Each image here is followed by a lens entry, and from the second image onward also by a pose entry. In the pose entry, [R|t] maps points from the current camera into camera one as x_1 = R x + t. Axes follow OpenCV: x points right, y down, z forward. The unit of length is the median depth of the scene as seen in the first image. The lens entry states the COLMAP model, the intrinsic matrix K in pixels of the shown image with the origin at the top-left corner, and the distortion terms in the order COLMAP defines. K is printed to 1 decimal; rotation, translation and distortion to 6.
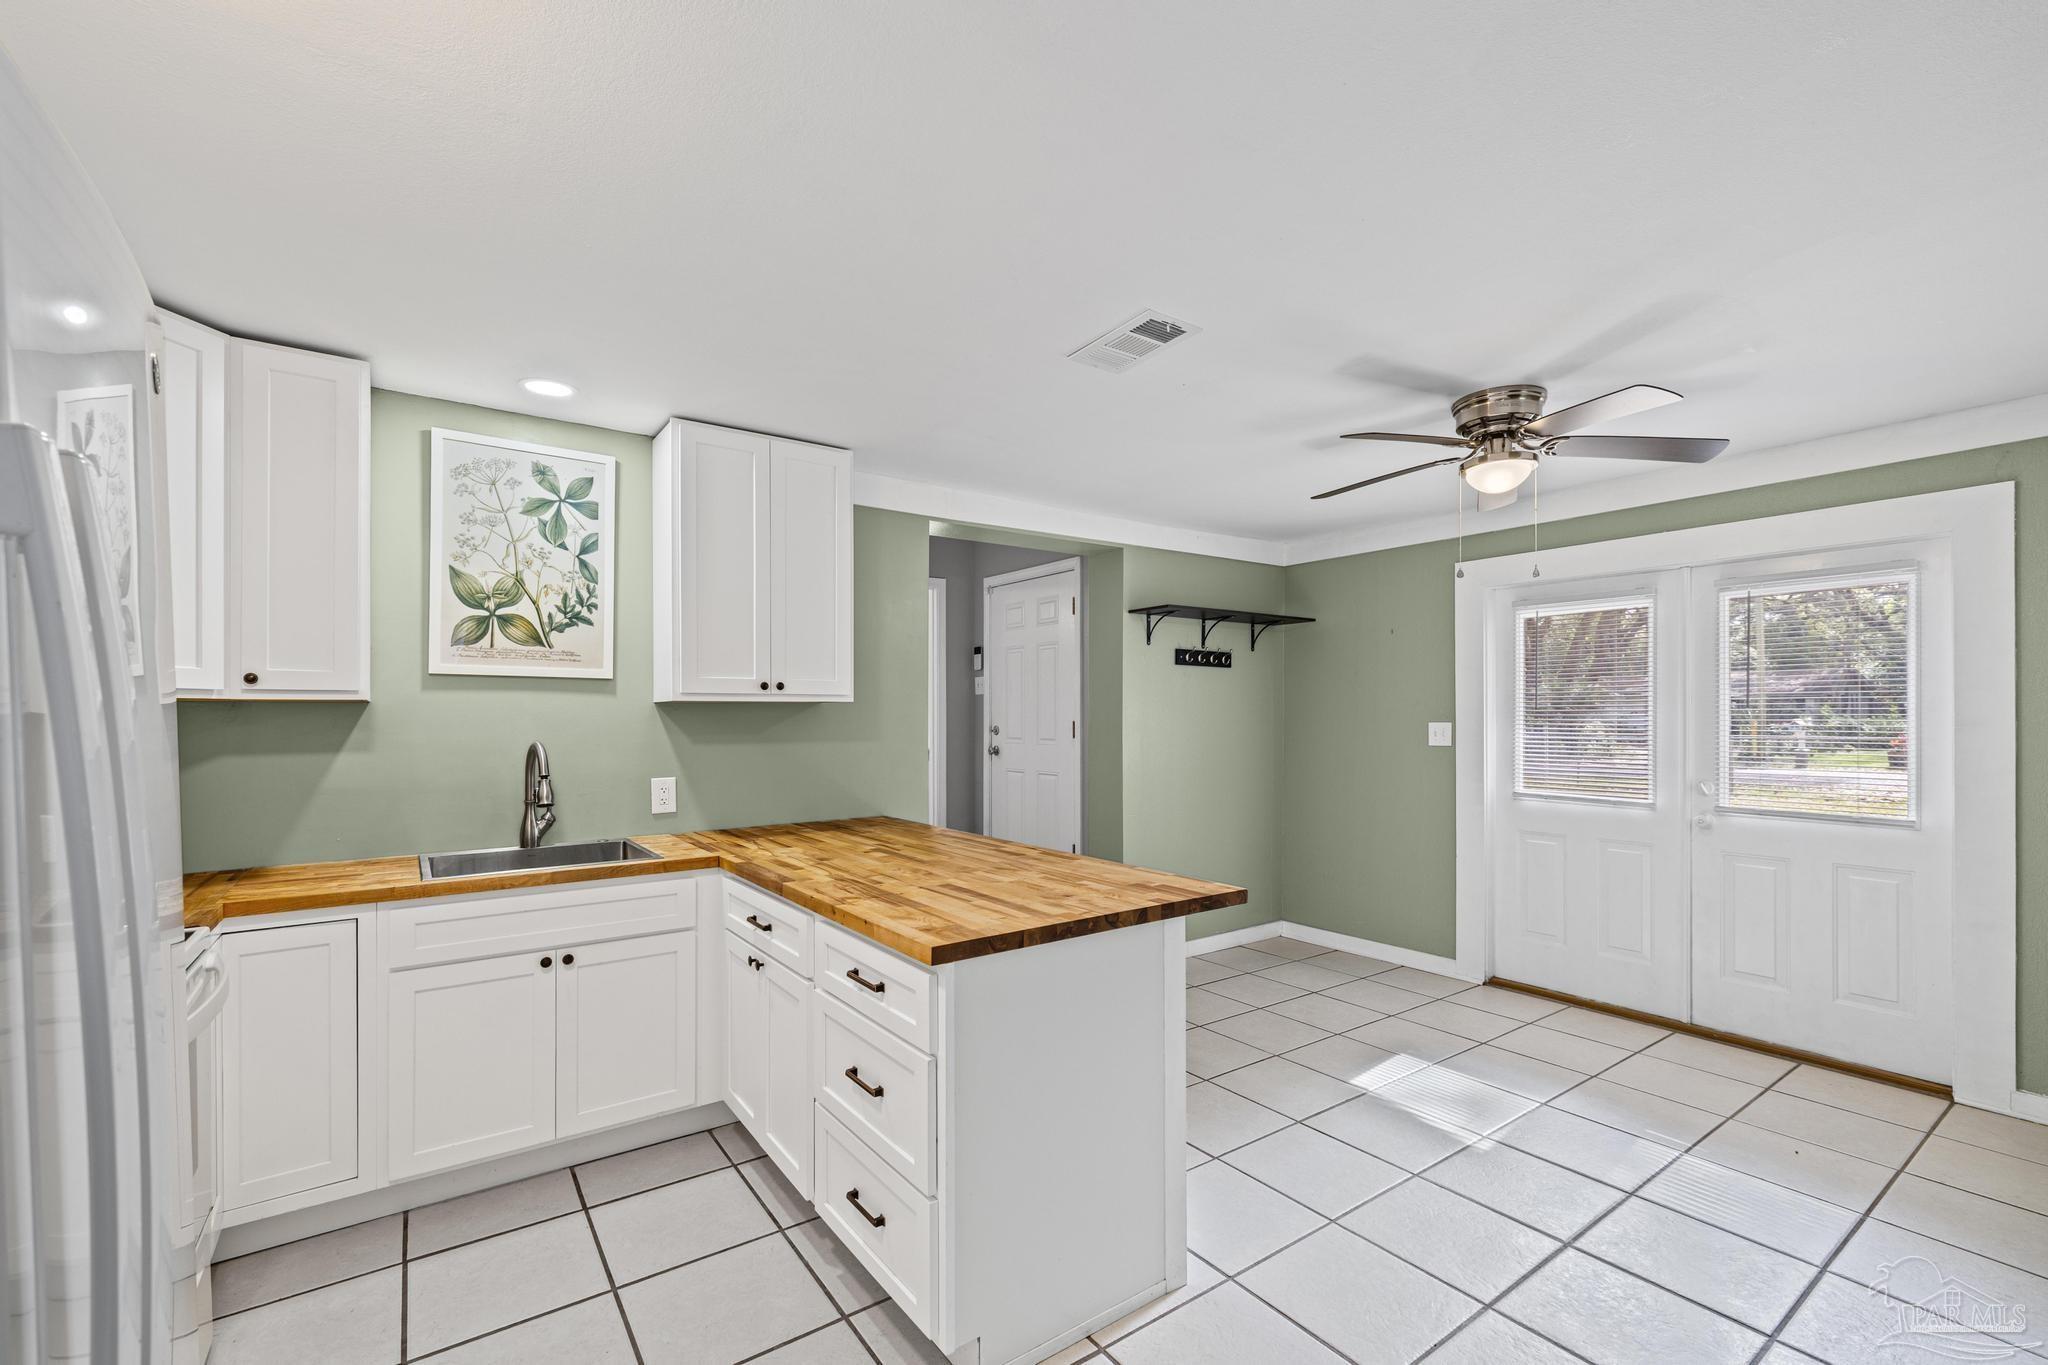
lens RADIAL K [[862.4, 0, 1009.8], [0, 862.4, 722.8], [0, 0, 1]] dist [0.002436, 0.000383]
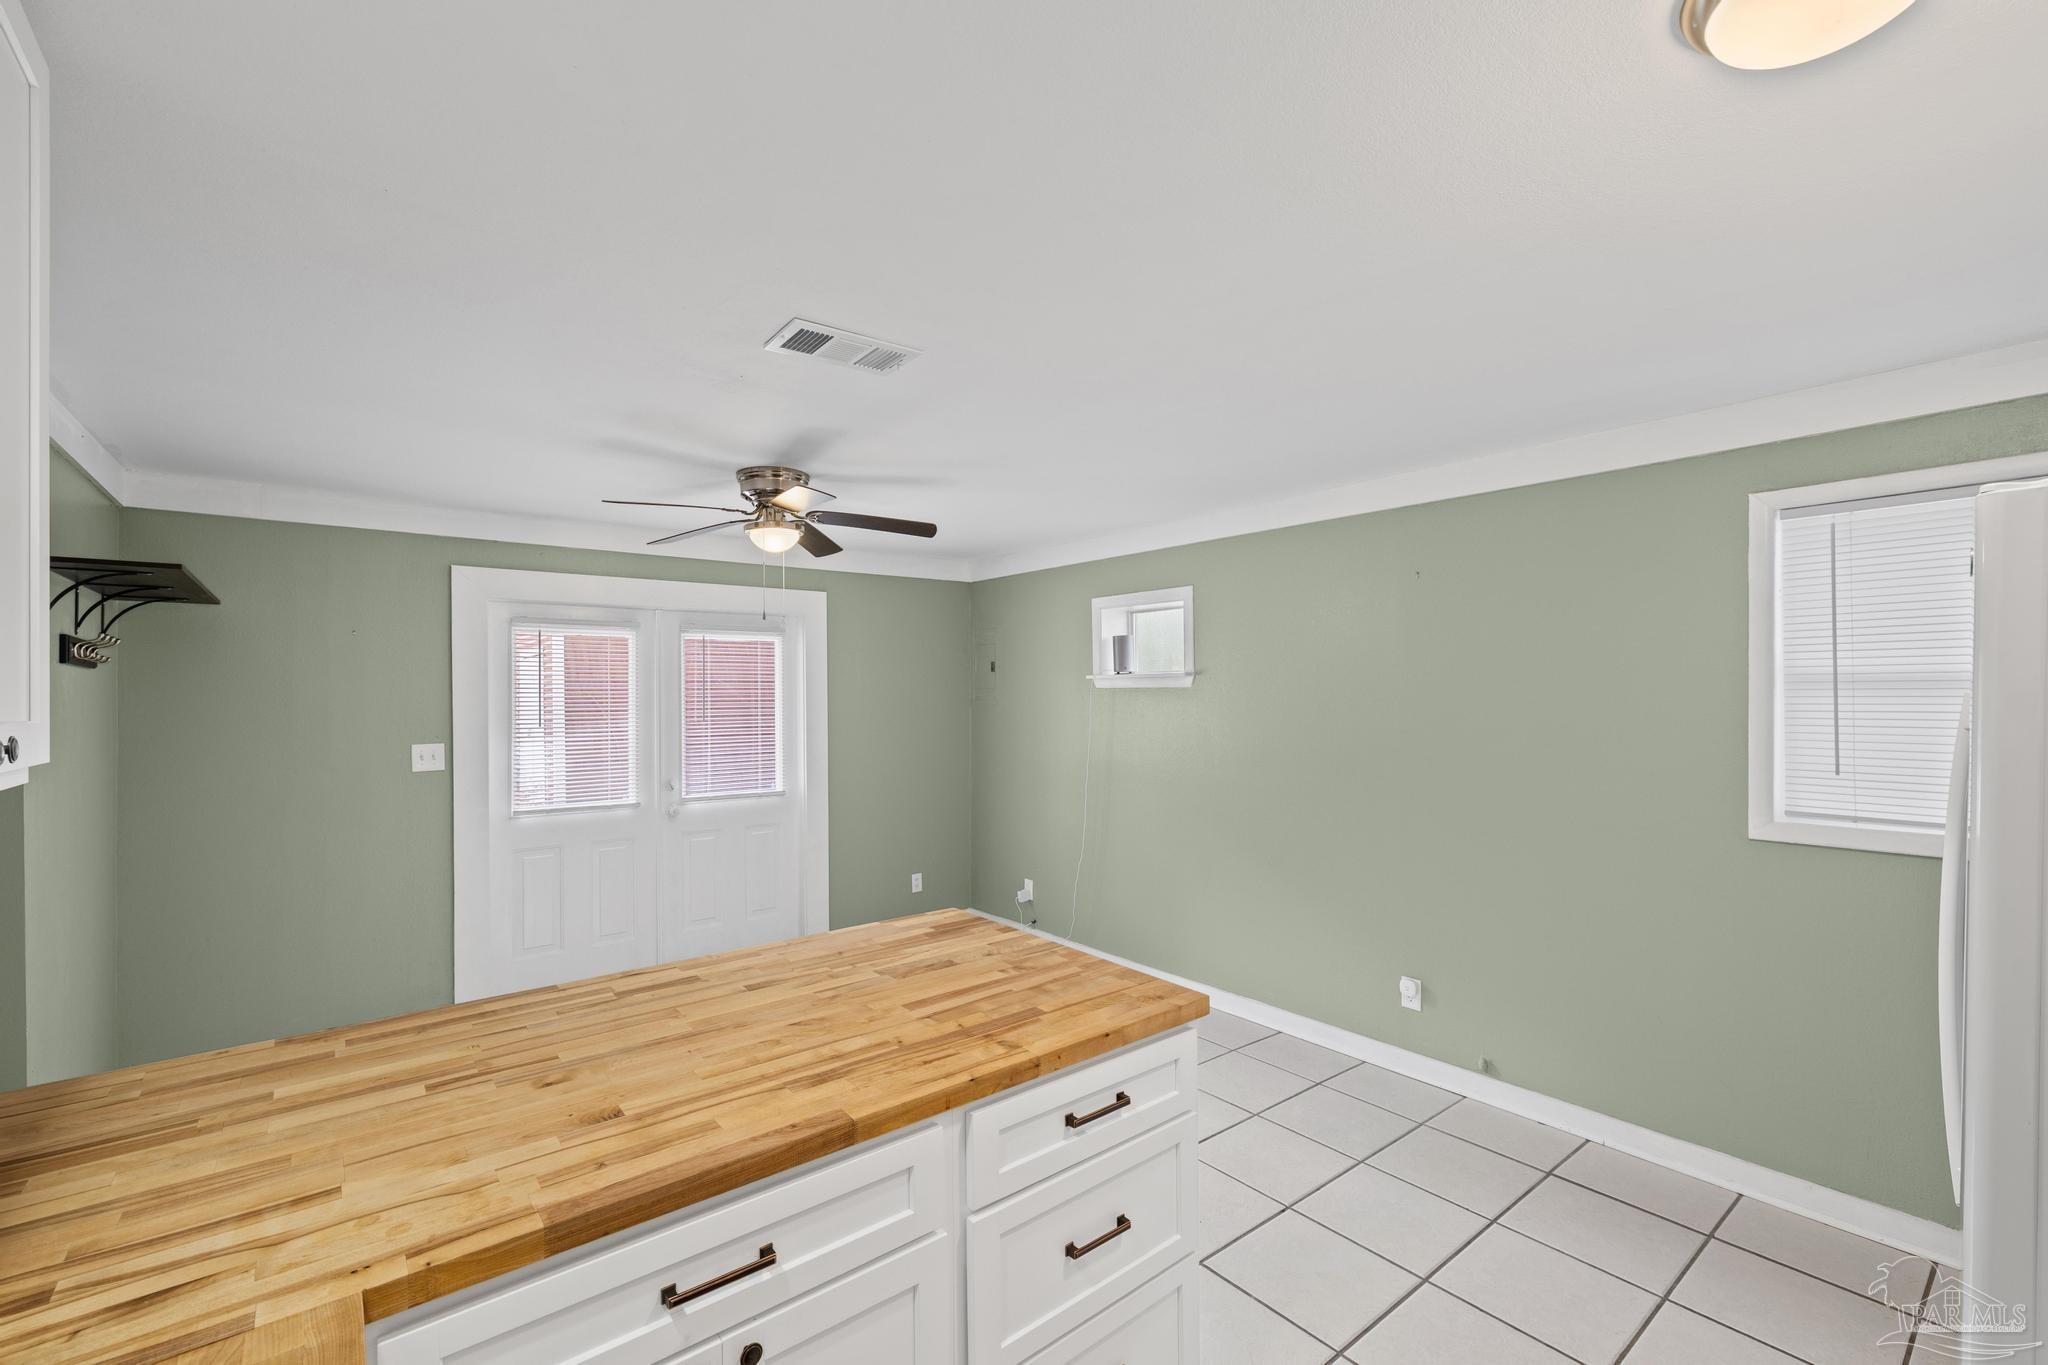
lens RADIAL K [[862.4, 0, 1014.4], [0, 862.4, 692.5], [0, 0, 1]] dist [0.002436, 0.000383]
pose [[-0.066756, 0.005484, 0.997754, -0.599262], [0.016788, 0.999850, -0.004372, -0.056478], [-0.997628, 0.016459, -0.066838, 0.694377]]
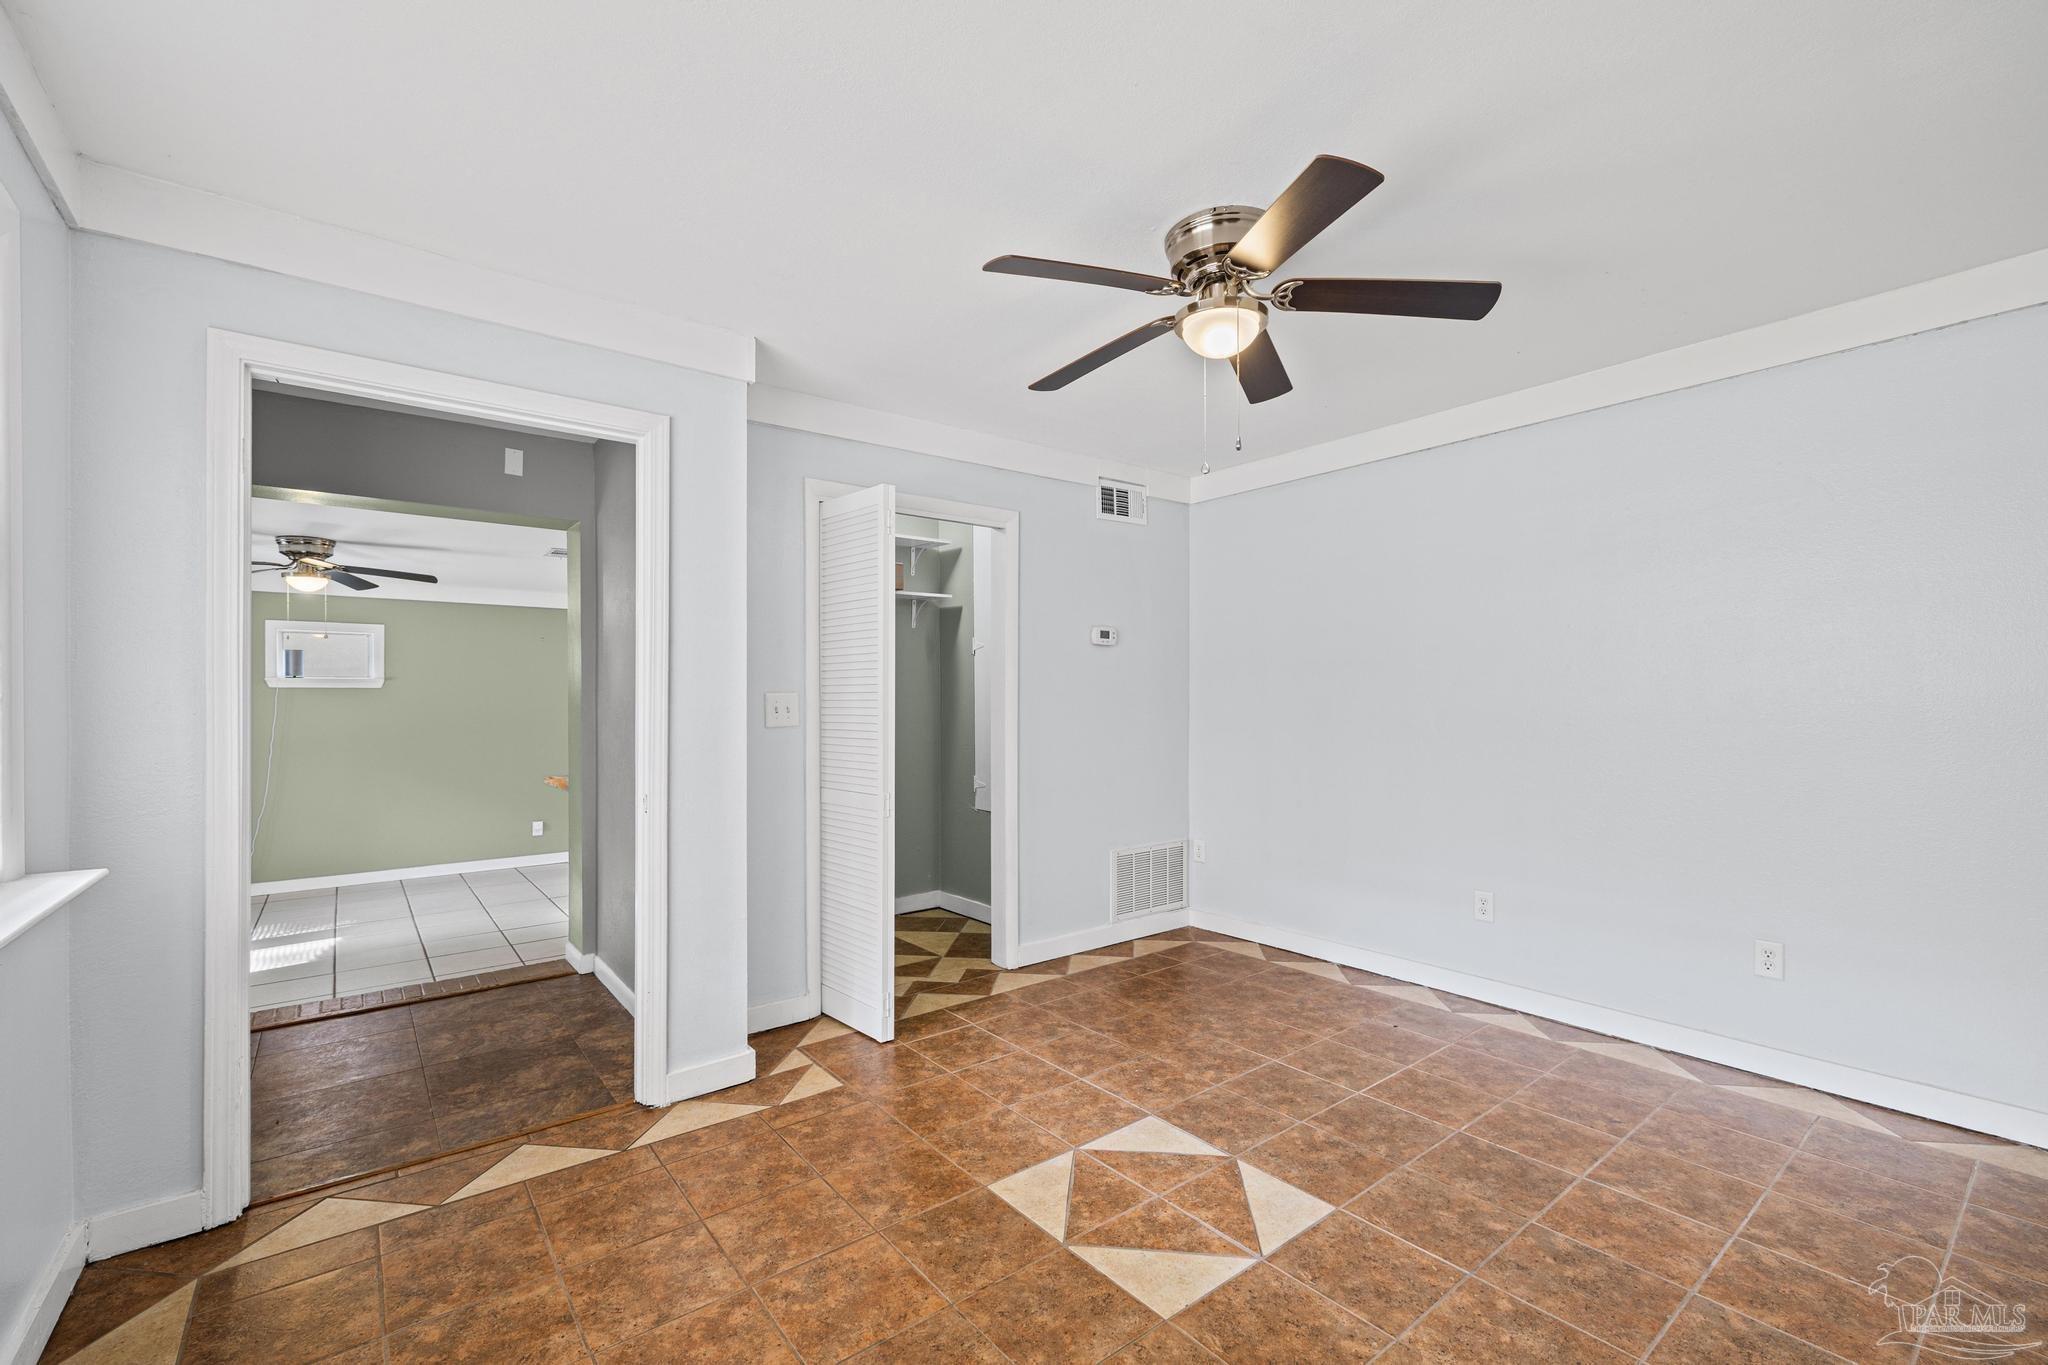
lens RADIAL K [[862.4, 0, 1023.2], [0, 862.4, 685.7], [0, 0, 1]] dist [0.002436, 0.000383]
pose [[-0.998270, 0.003649, -0.058678, -0.758027], [0.003704, 0.999993, -0.000840, -0.063789], [0.058674, -0.001056, -0.998277, 2.671130]]
